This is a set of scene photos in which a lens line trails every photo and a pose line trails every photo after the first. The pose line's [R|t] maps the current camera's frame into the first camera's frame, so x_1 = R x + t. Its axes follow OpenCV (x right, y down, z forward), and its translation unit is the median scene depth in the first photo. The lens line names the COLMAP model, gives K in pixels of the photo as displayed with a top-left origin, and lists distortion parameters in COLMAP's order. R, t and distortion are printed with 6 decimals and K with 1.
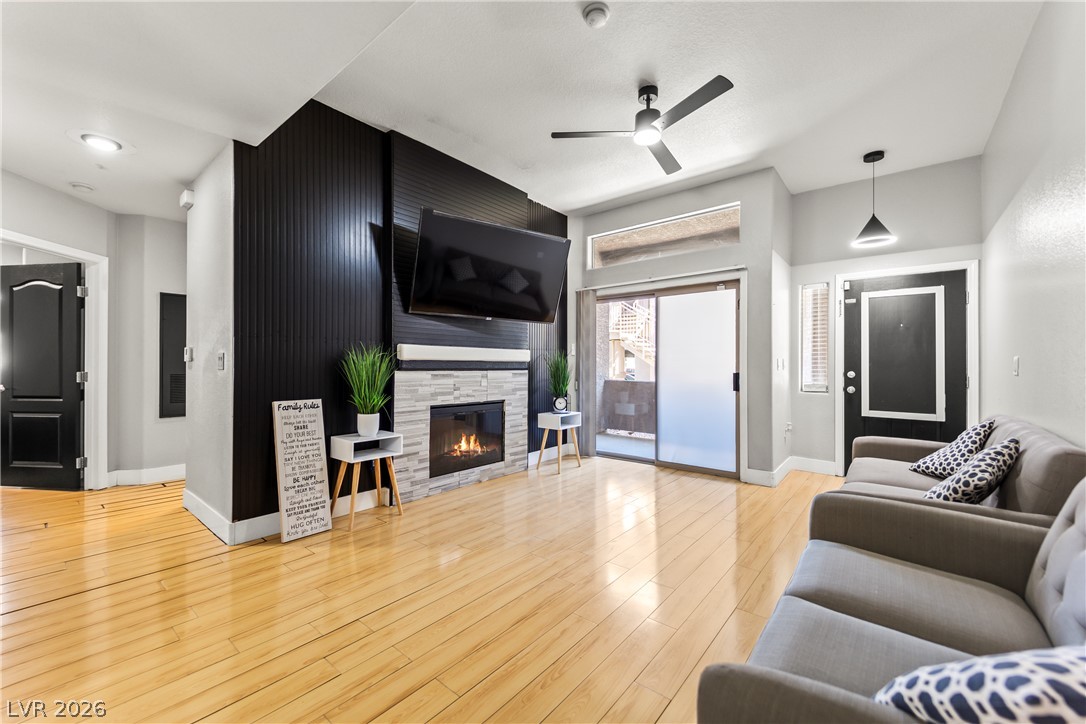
lens RADIAL K [[431.4, 0, 539.0], [0, 431.4, 362.5], [0, 0, 1]] dist [0.031606, -0.018374]
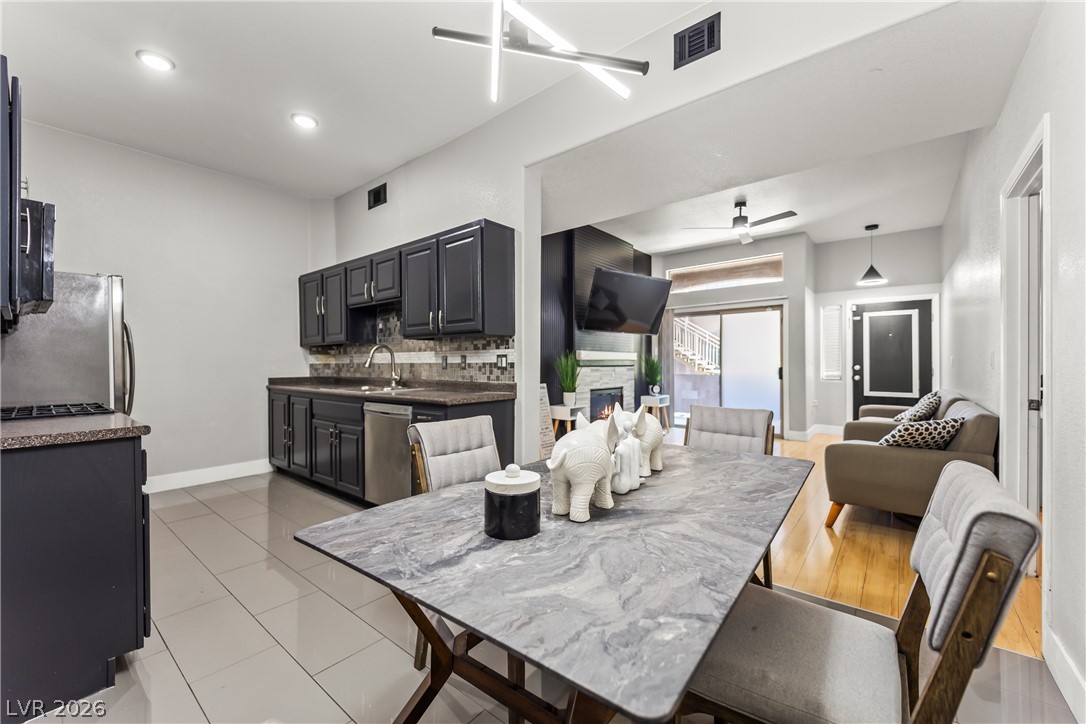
lens RADIAL K [[431.4, 0, 539.0], [0, 431.4, 362.5], [0, 0, 1]] dist [0.031606, -0.018374]
pose [[0.999974, -0.007021, 0.001828, -0.380897], [0.007013, 0.999966, 0.004405, -0.004562], [-0.001859, -0.004392, 0.999989, -0.497809]]
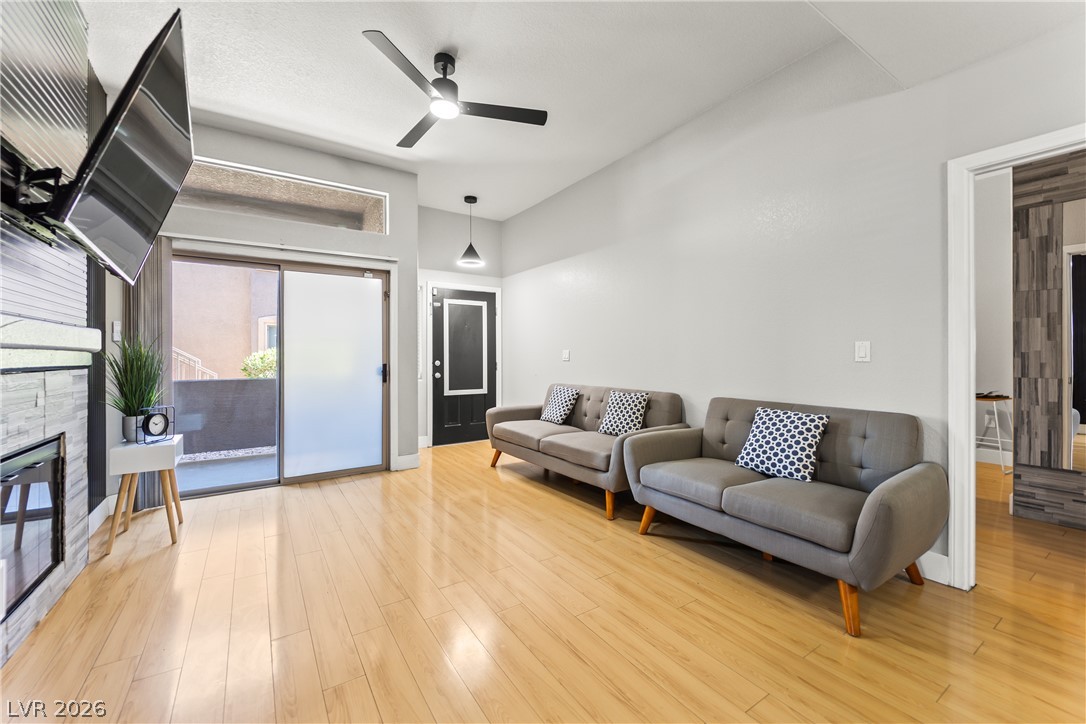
lens RADIAL K [[432.2, 0, 538.0], [0, 432.2, 355.7], [0, 0, 1]] dist [0.020080, -0.009700]
pose [[0.293862, -0.004064, 0.955839, -0.394229], [0.003289, 0.999989, 0.003241, 0.002885], [-0.955842, 0.002191, 0.293872, 0.371535]]
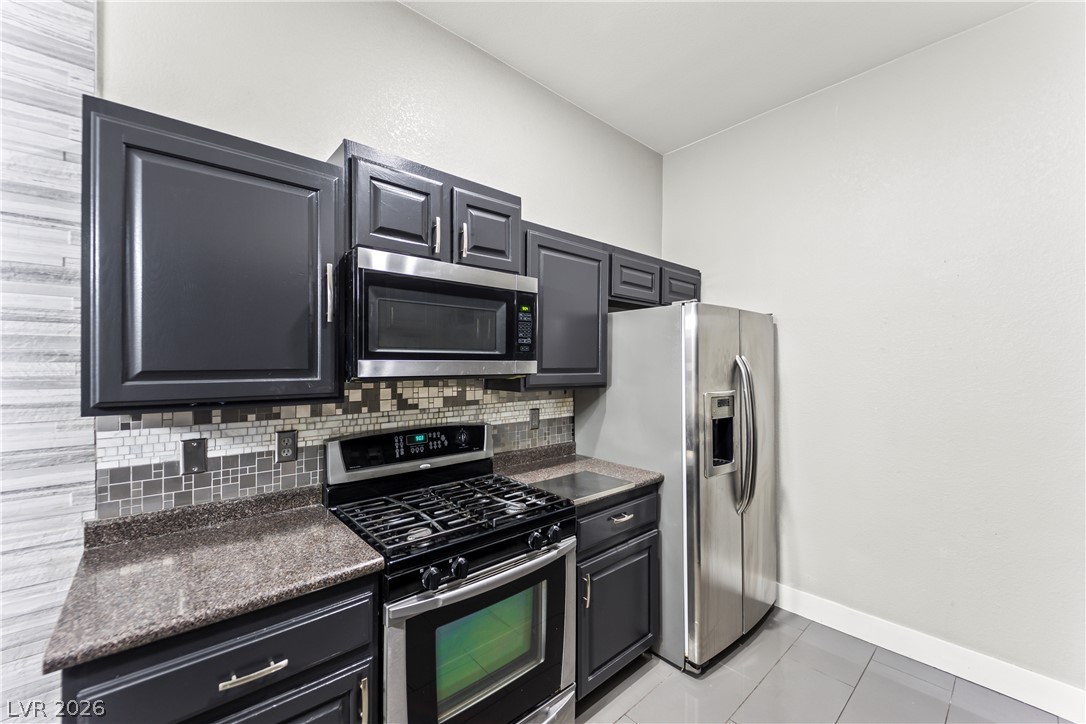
lens RADIAL K [[431.4, 0, 539.0], [0, 431.4, 362.5], [0, 0, 1]] dist [0.031606, -0.018374]
pose [[-0.151055, -0.002560, -0.988522, -0.567873], [0.001193, 0.999995, -0.002772, -0.076604], [0.988525, -0.001598, -0.151051, 0.123454]]
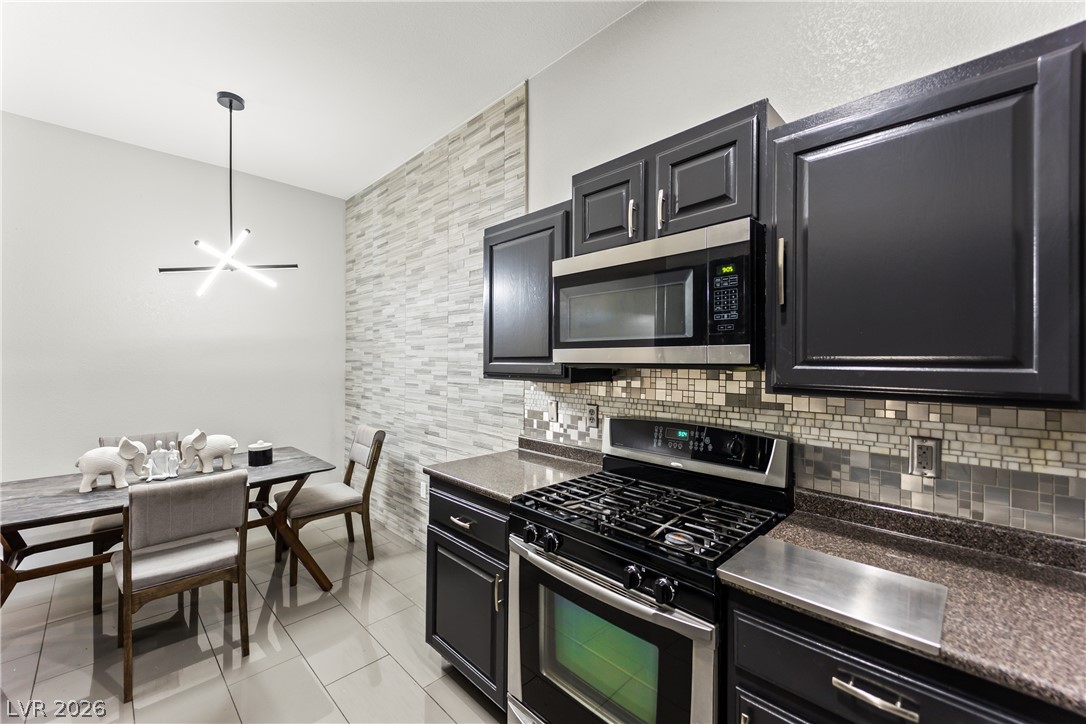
lens RADIAL K [[431.4, 0, 539.0], [0, 431.4, 362.5], [0, 0, 1]] dist [0.031606, -0.018374]
pose [[-0.995735, -0.003508, 0.092195, -0.898812], [-0.003192, 0.999989, 0.003578, -0.068453], [-0.092207, 0.003269, -0.995735, 0.357372]]
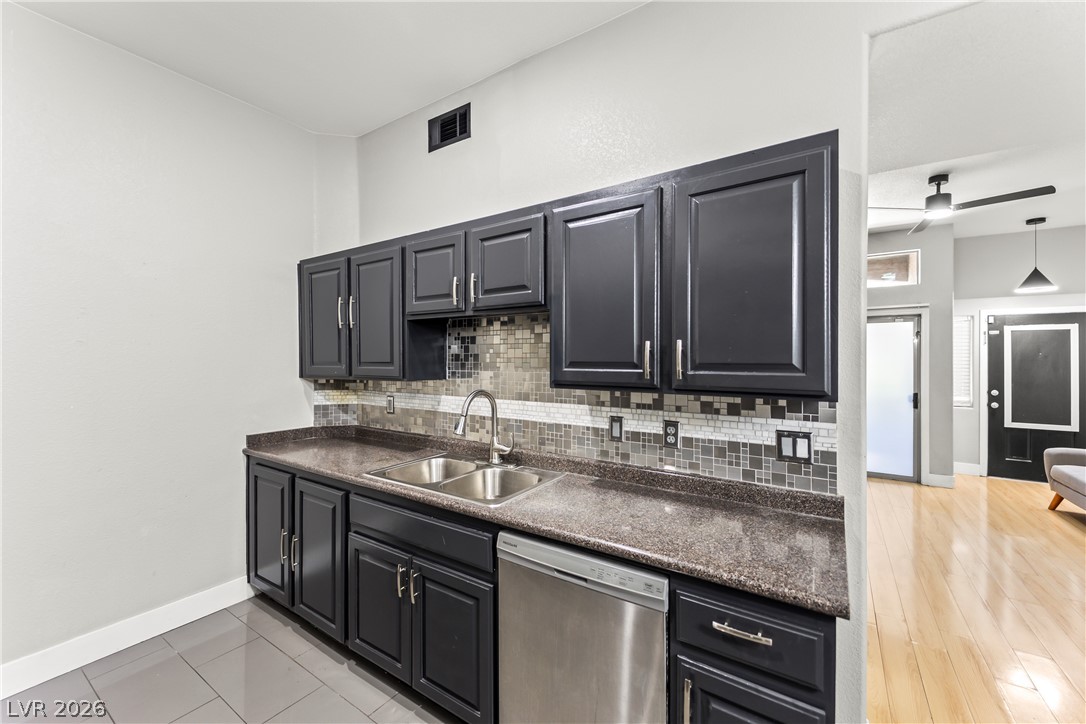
lens RADIAL K [[432.2, 0, 538.0], [0, 432.2, 355.7], [0, 0, 1]] dist [0.020080, -0.009700]
pose [[0.994871, -0.000373, 0.101154, -0.693630], [0.000331, 1.000000, 0.000432, -0.079013], [-0.101154, -0.000396, 0.994871, -0.085031]]
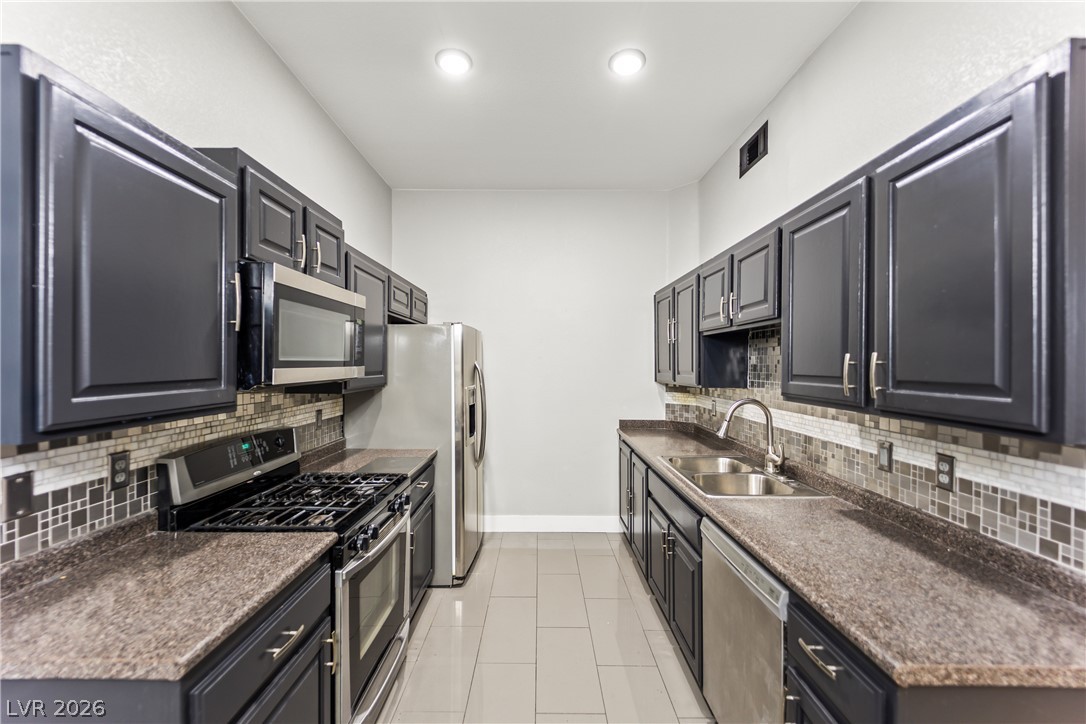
lens RADIAL K [[431.4, 0, 539.0], [0, 431.4, 362.5], [0, 0, 1]] dist [0.031606, -0.018374]
pose [[0.638858, 0.001467, -0.769324, -0.465127], [-0.000351, 0.999999, 0.001616, -0.084918], [0.769325, -0.000762, 0.638857, -0.122499]]
